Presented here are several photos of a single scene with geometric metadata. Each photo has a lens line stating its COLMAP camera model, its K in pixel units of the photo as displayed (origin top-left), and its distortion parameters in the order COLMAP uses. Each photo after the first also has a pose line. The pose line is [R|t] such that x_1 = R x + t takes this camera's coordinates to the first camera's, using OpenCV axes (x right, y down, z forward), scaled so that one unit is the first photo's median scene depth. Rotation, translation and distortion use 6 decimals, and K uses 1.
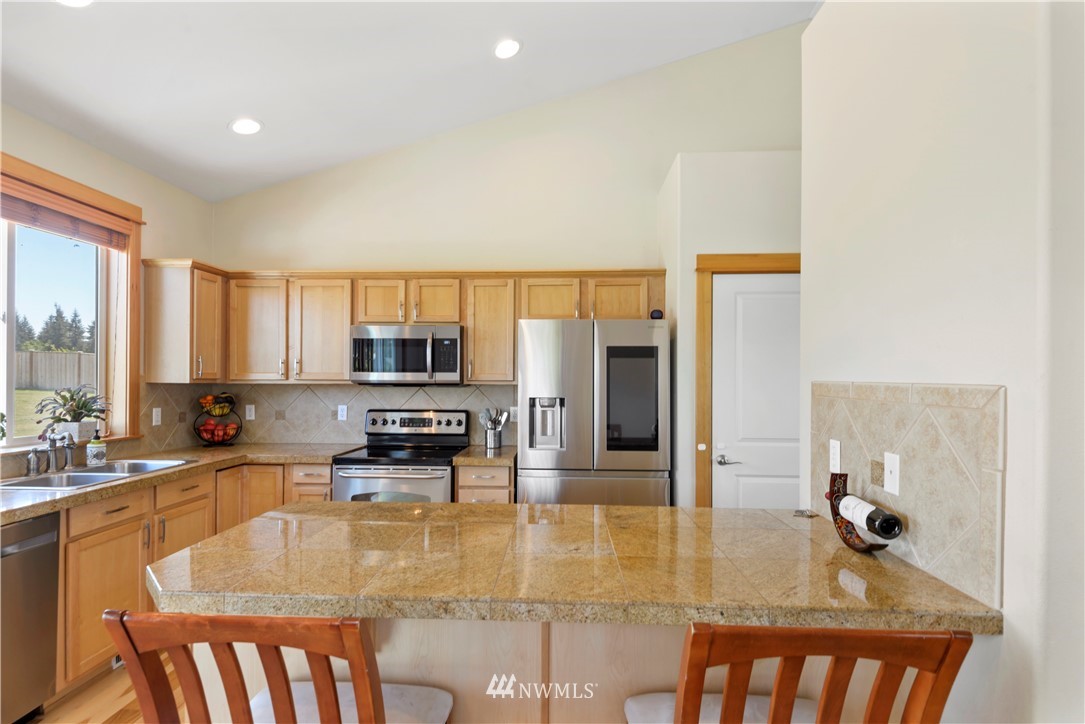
lens RADIAL K [[554.2, 0, 542.7], [0, 554.2, 374.5], [0, 0, 1]] dist [0.015085, -0.000012]
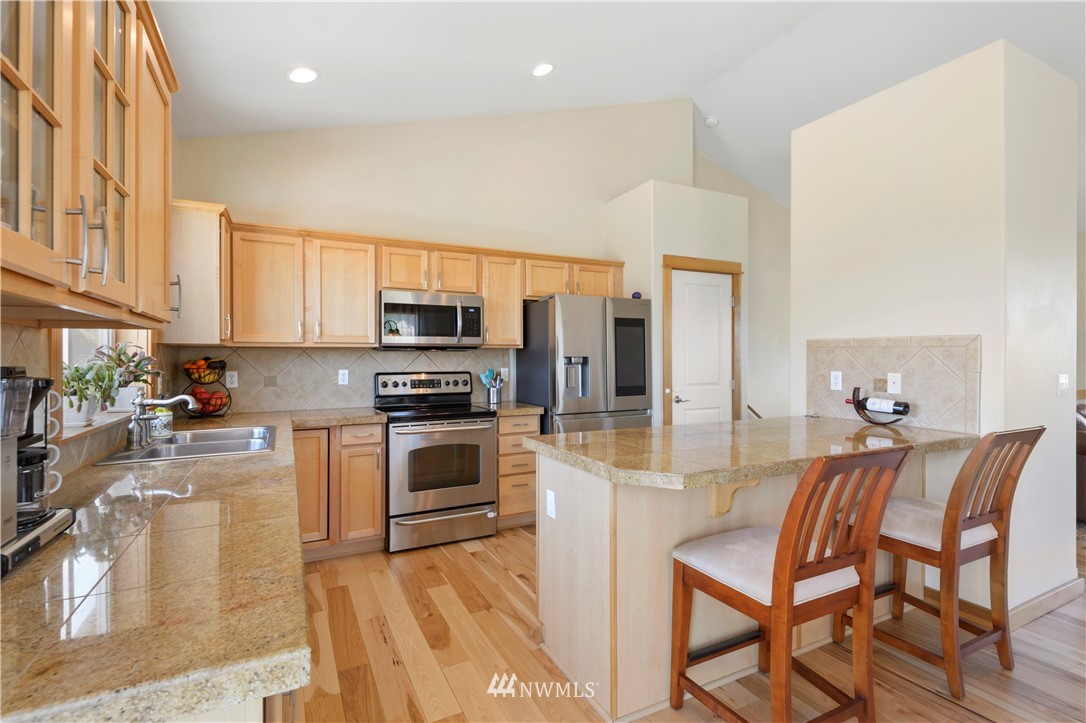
lens RADIAL K [[504.4, 0, 543.0], [0, 504.4, 361.5], [0, 0, 1]] dist [0.001089, -0.000219]
pose [[0.864641, -0.010021, 0.502290, -0.551997], [0.002060, 0.999863, 0.016401, 0.029165], [-0.502386, -0.013147, 0.864544, 0.040795]]
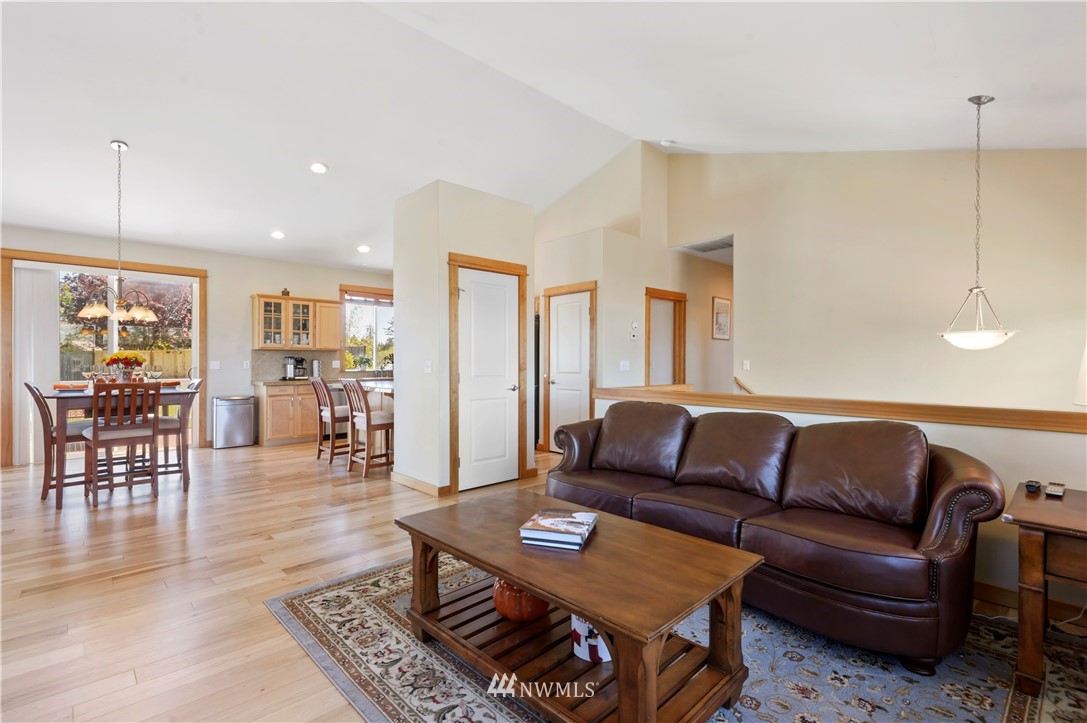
lens RADIAL K [[489.7, 0, 543.5], [0, 489.7, 361.5], [0, 0, 1]] dist [0.002764, -0.008498]
pose [[0.745282, -0.006723, -0.666715, 1.363684], [0.011632, 0.999928, 0.002920, 0.060631], [0.666648, -0.009931, 0.745307, -0.400832]]
